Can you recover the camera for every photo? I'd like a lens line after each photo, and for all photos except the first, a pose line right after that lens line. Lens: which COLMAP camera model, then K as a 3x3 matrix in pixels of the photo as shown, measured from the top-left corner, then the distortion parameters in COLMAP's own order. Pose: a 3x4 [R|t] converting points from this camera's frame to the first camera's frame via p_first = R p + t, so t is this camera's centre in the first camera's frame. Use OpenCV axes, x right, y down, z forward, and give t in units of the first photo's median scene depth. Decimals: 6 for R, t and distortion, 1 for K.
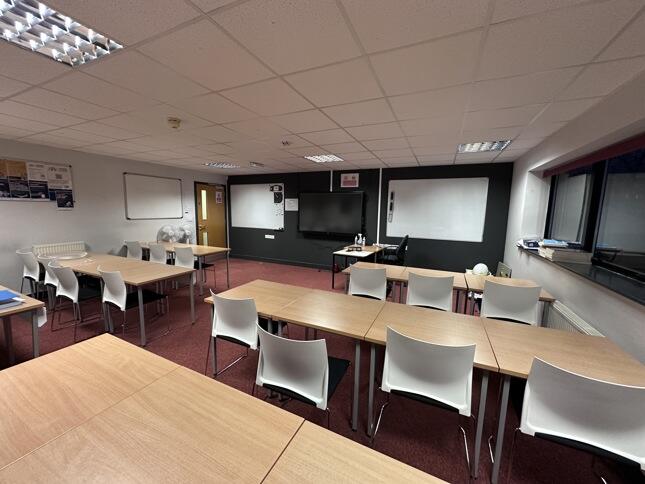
lens RADIAL K [[256.7, 0, 322.1], [0, 256.7, 242.3], [0, 0, 1]] dist [0.013289, -0.000405]
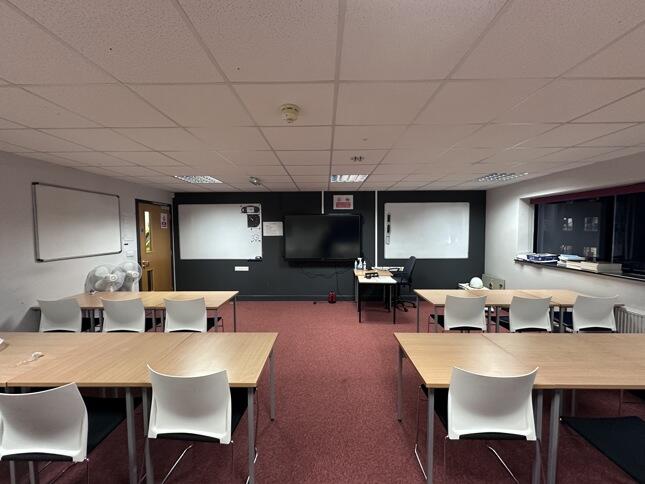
lens RADIAL K [[256.7, 0, 321.6], [0, 256.7, 241.5], [0, 0, 1]] dist [0.013289, -0.000405]
pose [[0.910378, -0.042133, 0.411628, -0.361473], [0.076664, 0.994754, -0.067734, -0.039136], [-0.406614, 0.093220, 0.908832, 0.186071]]
